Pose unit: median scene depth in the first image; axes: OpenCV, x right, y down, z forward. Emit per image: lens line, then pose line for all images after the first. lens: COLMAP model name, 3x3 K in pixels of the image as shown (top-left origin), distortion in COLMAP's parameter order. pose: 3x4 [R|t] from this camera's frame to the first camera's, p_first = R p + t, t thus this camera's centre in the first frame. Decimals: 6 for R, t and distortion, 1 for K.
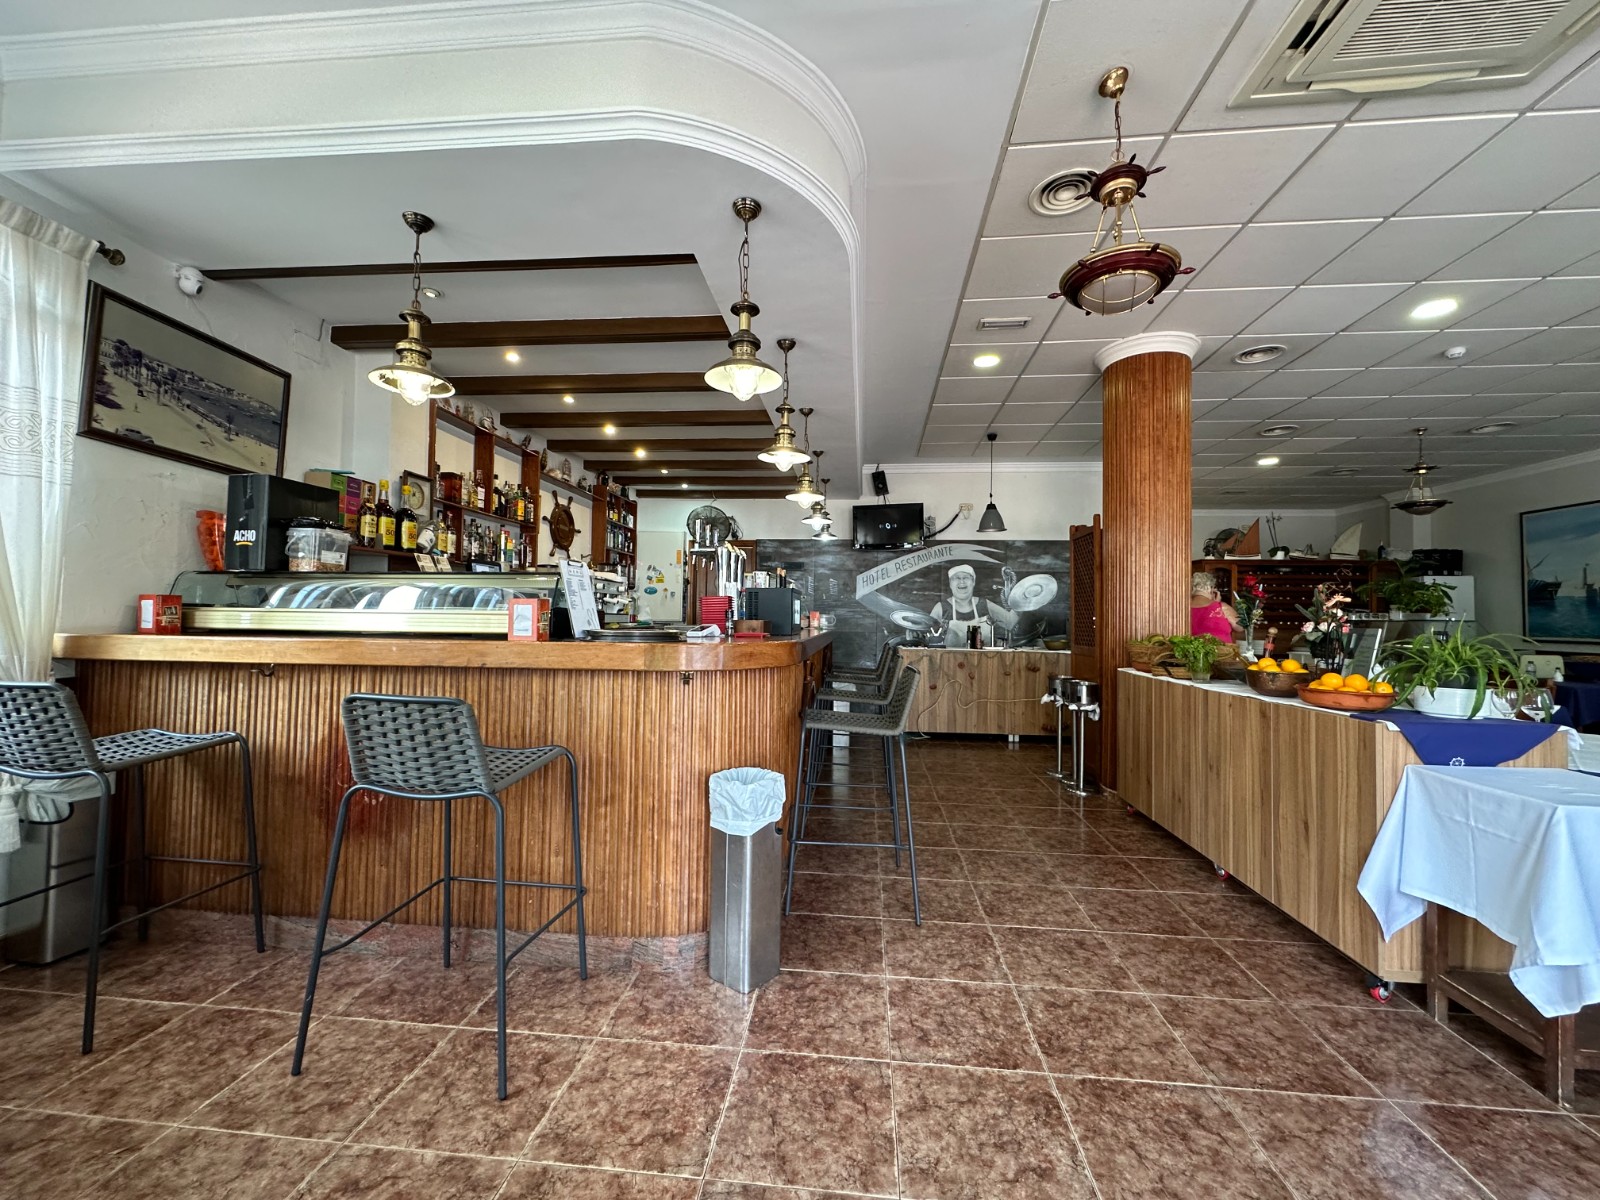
lens RADIAL K [[636.9, 0, 801.0], [0, 636.9, 595.2], [0, 0, 1]] dist [-0.002774, 0.000519]
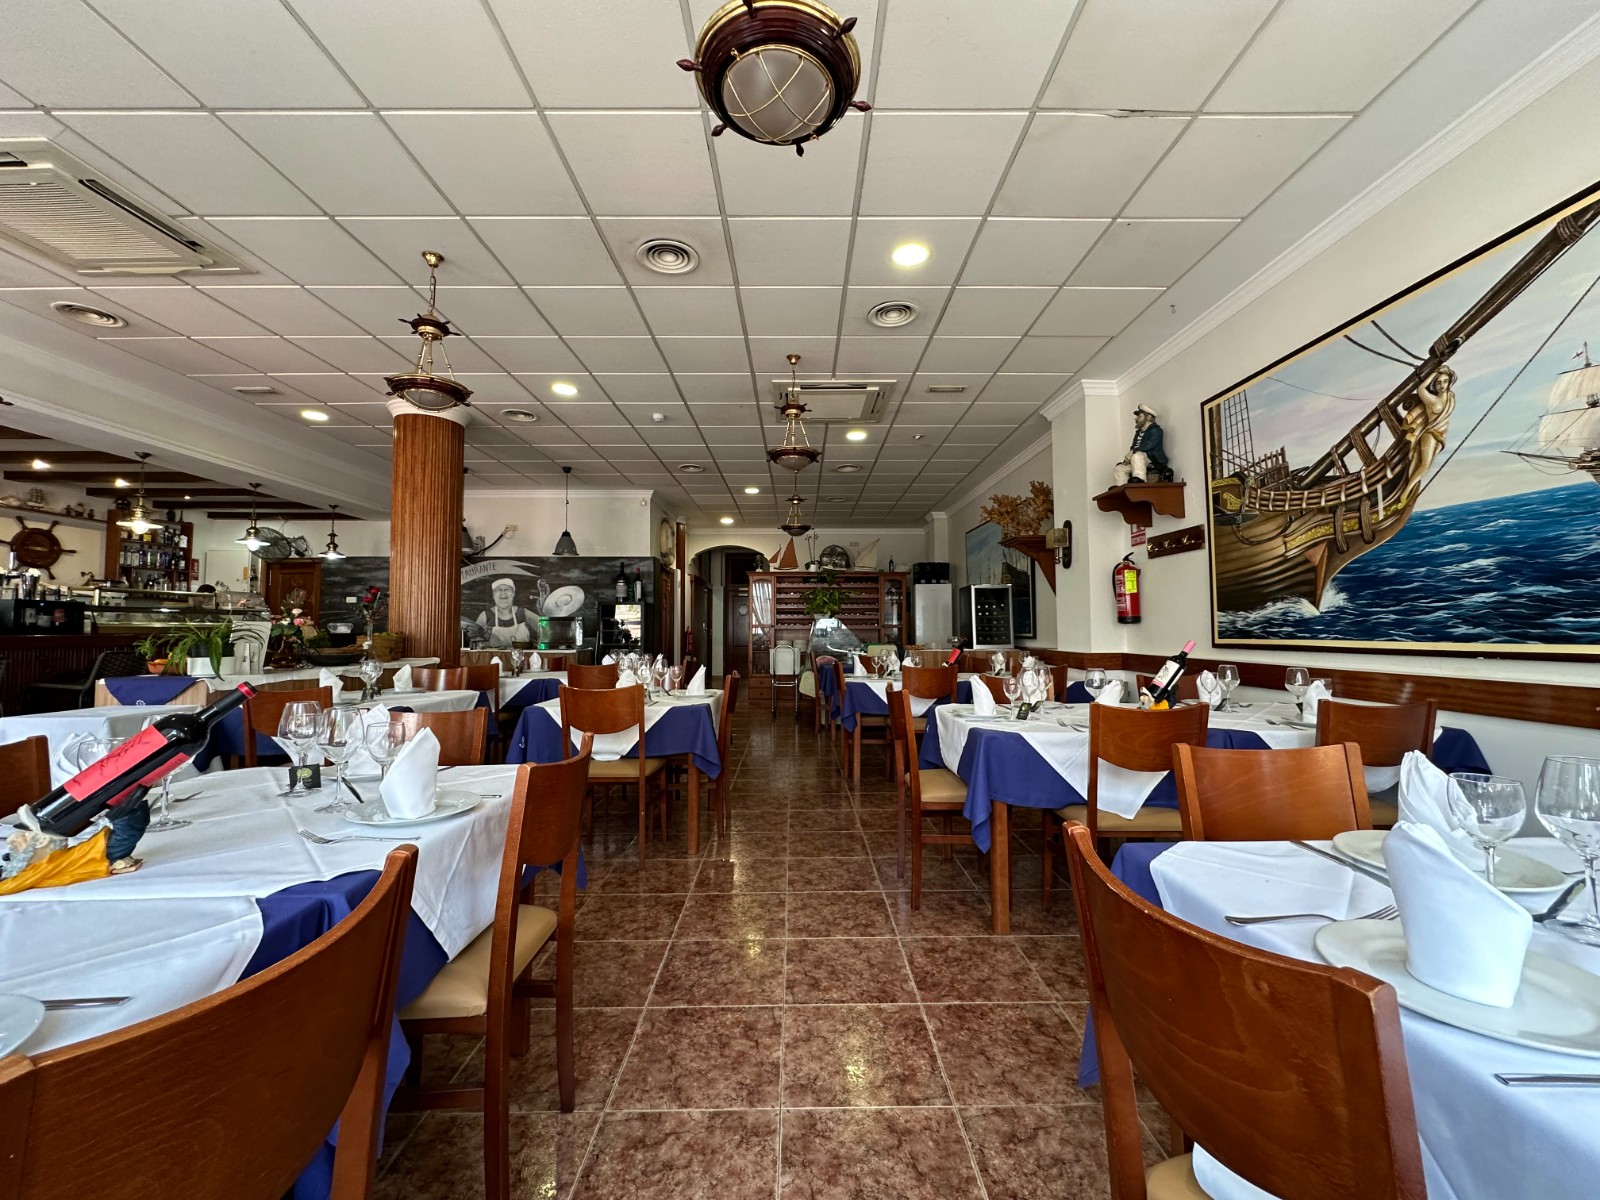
lens RADIAL K [[636.9, 0, 803.8], [0, 636.9, 597.7], [0, 0, 1]] dist [-0.002774, 0.000519]
pose [[0.994103, -0.011650, 0.107811, 0.678968], [0.013499, 0.999774, -0.016436, 0.013849], [-0.107595, 0.017795, 0.994036, -0.205461]]
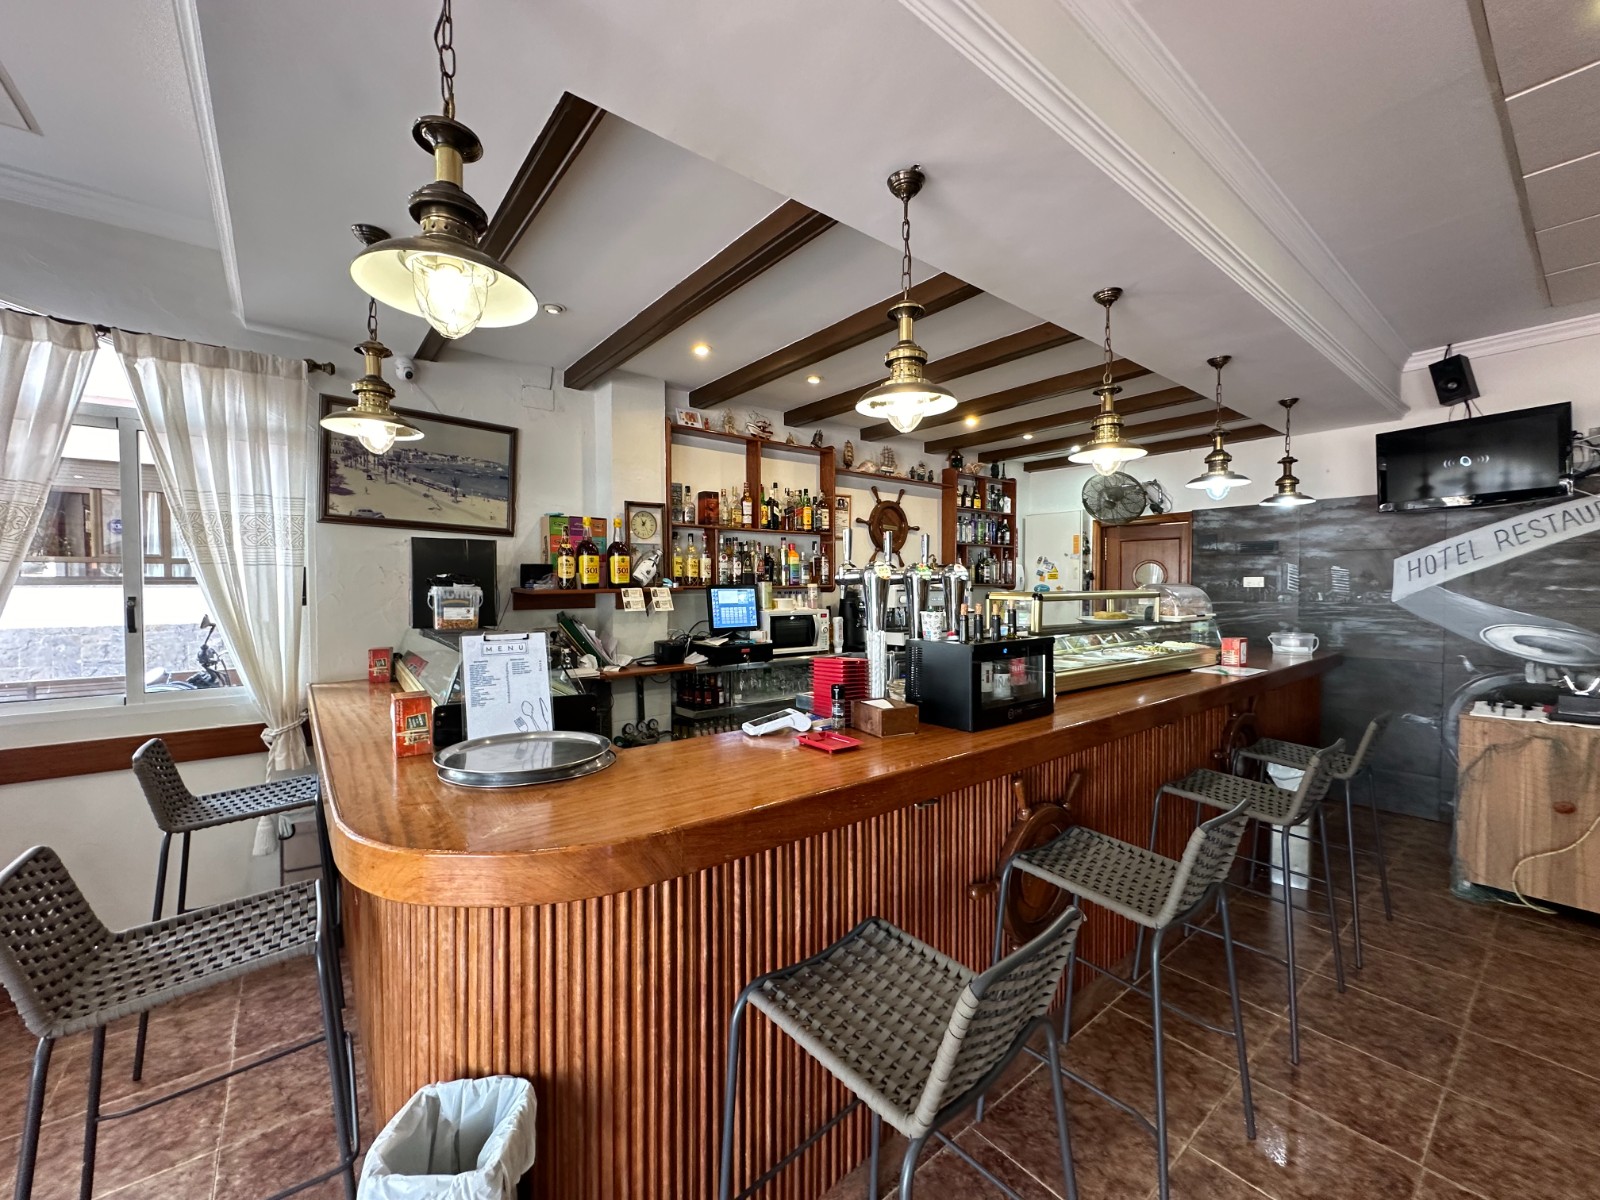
lens RADIAL K [[636.9, 0, 807.2], [0, 636.9, 594.6], [0, 0, 1]] dist [-0.002774, 0.000519]
pose [[0.699709, -0.005994, -0.714403, 0.129284], [0.037005, 0.998927, 0.027862, -0.034977], [0.713469, -0.045931, 0.699180, 0.253443]]
